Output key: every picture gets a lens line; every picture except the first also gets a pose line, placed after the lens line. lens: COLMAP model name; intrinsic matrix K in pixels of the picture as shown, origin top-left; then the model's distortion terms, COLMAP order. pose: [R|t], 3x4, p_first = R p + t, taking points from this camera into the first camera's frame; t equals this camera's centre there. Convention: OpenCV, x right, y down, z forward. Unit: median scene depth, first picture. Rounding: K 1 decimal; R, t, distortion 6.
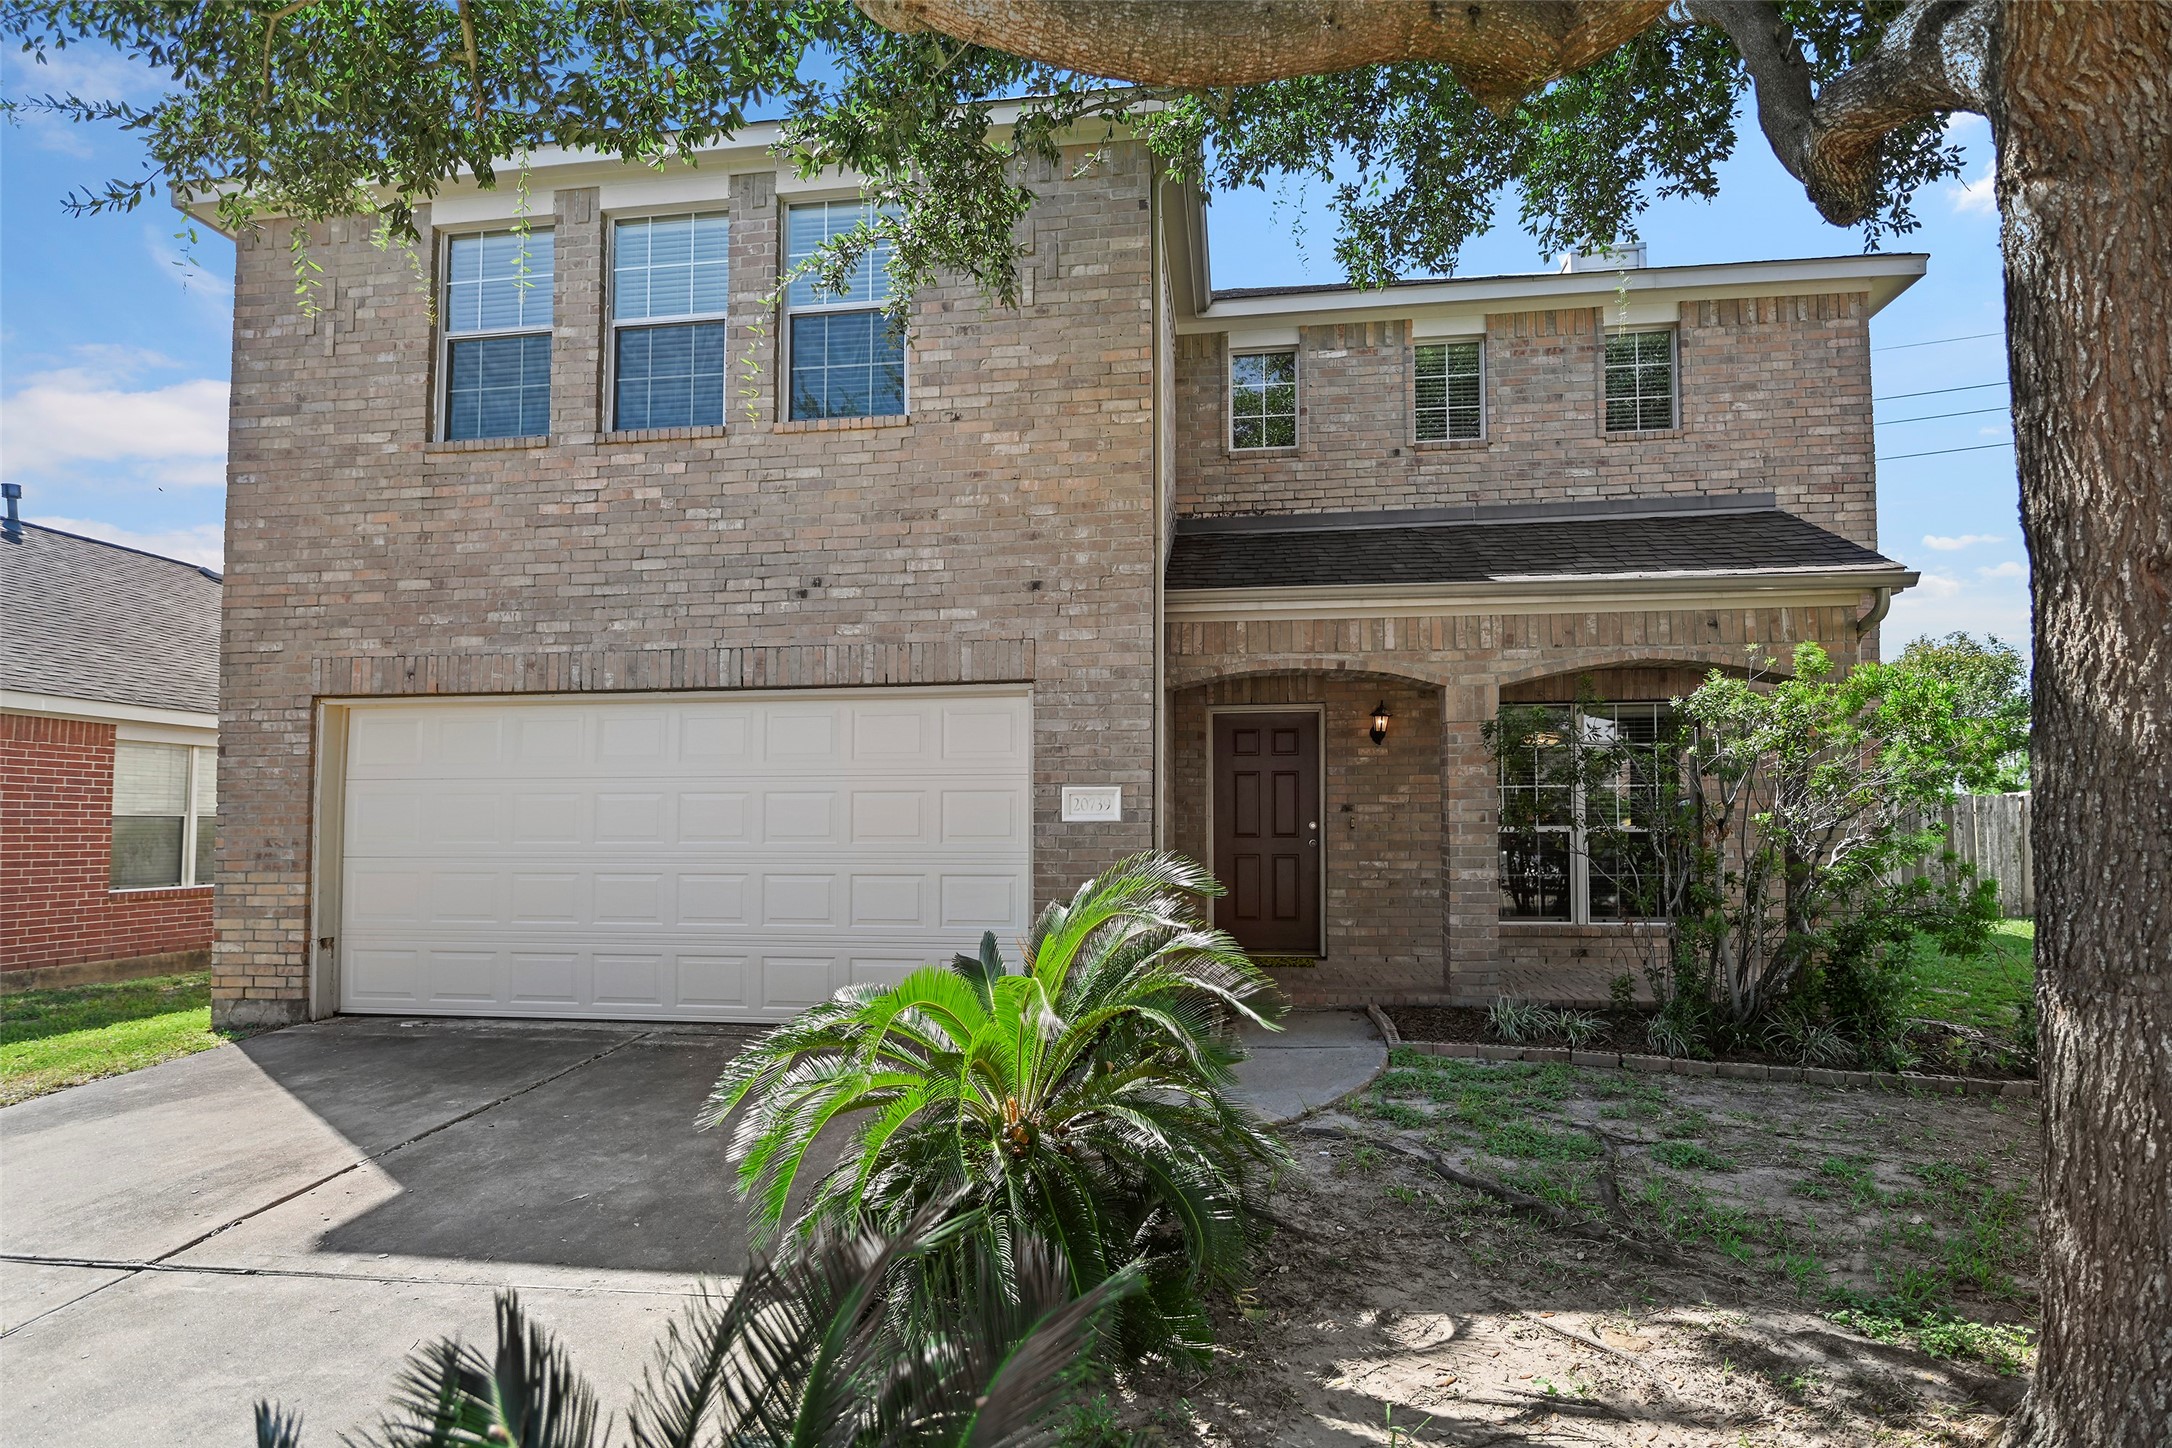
lens RADIAL K [[1105.1, 0, 1081.6], [0, 1105.1, 781.6], [0, 0, 1]] dist [-0.003997, -0.000550]
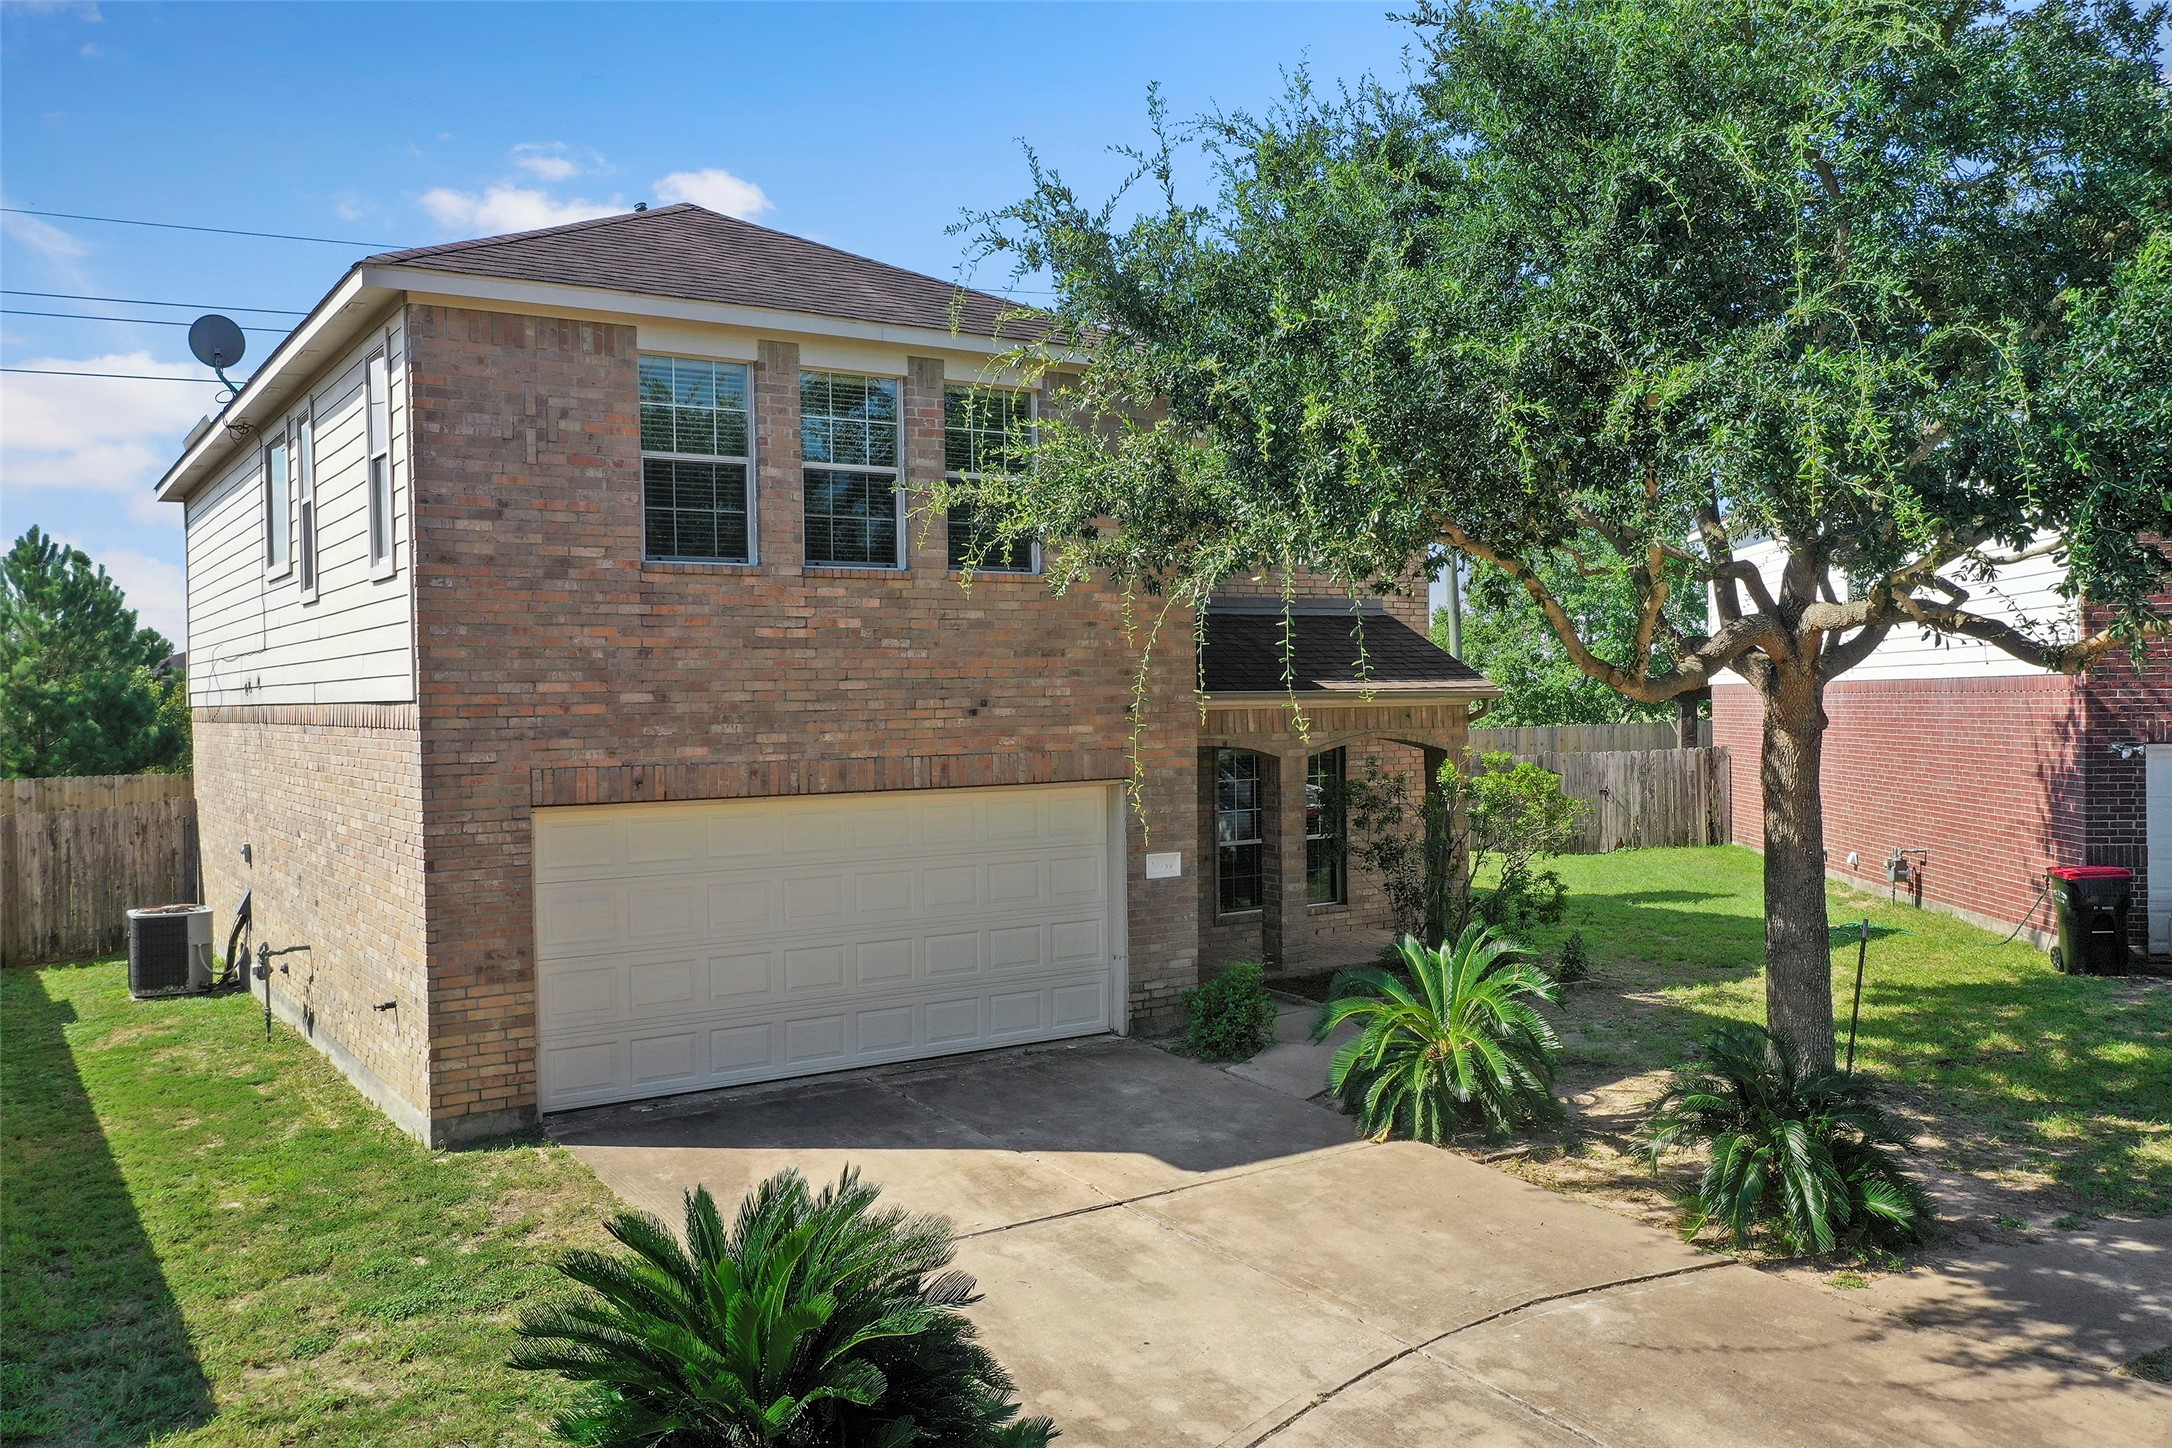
lens RADIAL K [[1715.8, 0, 1085.7], [0, 1715.8, 722.9], [0, 0, 1]] dist [0.015036, 0.002942]
pose [[0.751917, -0.018716, 0.658993, -1.387453], [-0.013959, 0.998921, 0.044298, -0.236674], [-0.659110, -0.042508, 0.750844, -0.527281]]
